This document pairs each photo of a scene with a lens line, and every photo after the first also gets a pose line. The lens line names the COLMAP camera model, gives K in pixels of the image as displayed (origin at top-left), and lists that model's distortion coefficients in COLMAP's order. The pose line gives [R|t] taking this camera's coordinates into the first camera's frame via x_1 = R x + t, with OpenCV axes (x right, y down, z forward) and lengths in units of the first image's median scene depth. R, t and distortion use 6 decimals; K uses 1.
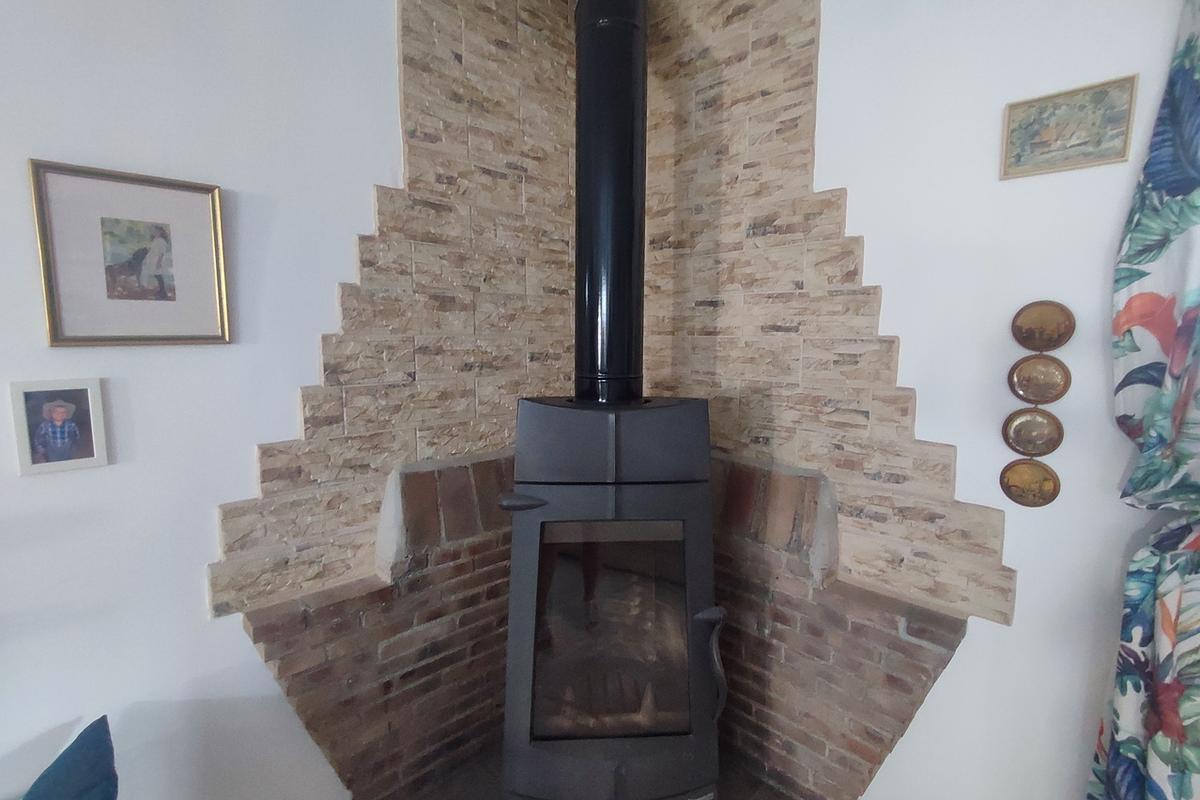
lens RADIAL K [[546.4, 0, 595.6], [0, 546.4, 396.0], [0, 0, 1]] dist [-0.008075, -0.000436]
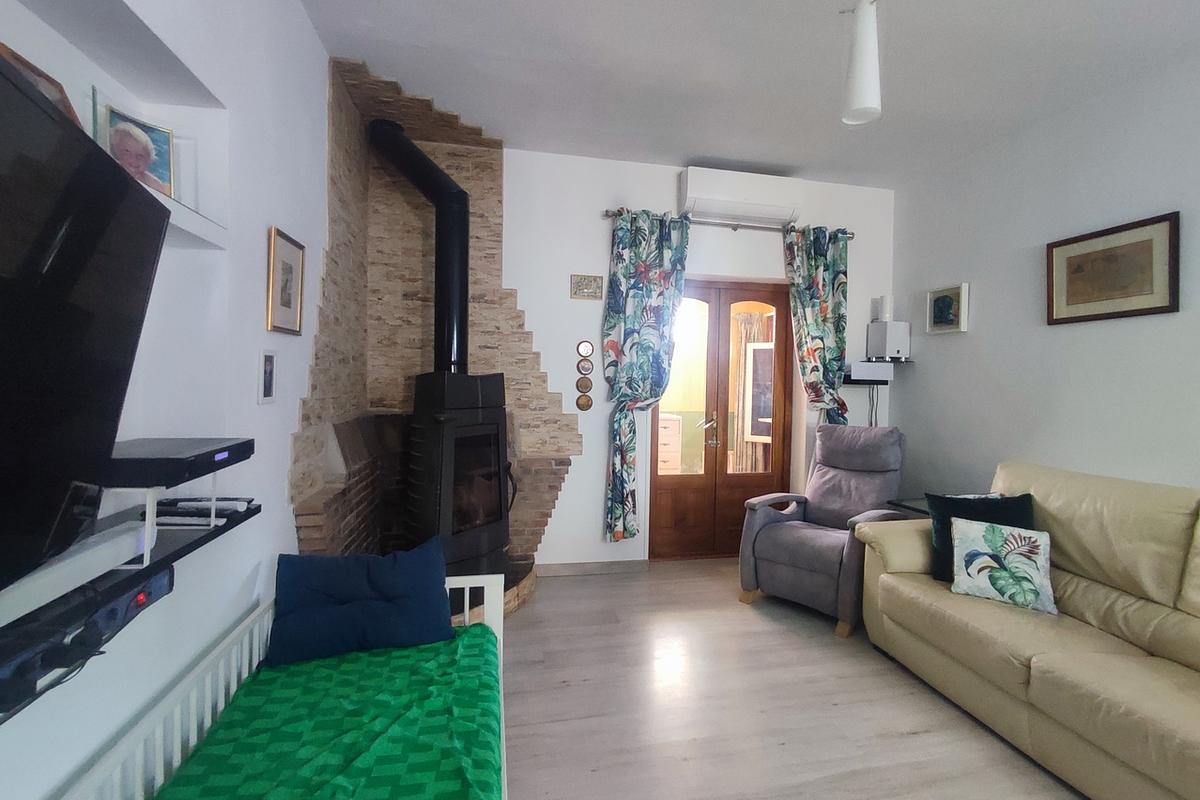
lens RADIAL K [[546.4, 0, 603.7], [0, 546.4, 397.9], [0, 0, 1]] dist [-0.008075, -0.000436]
pose [[0.564558, -0.025453, 0.825001, -1.372486], [0.077772, 0.996718, -0.022470, 0.183222], [-0.821721, 0.076848, 0.564684, -0.654946]]
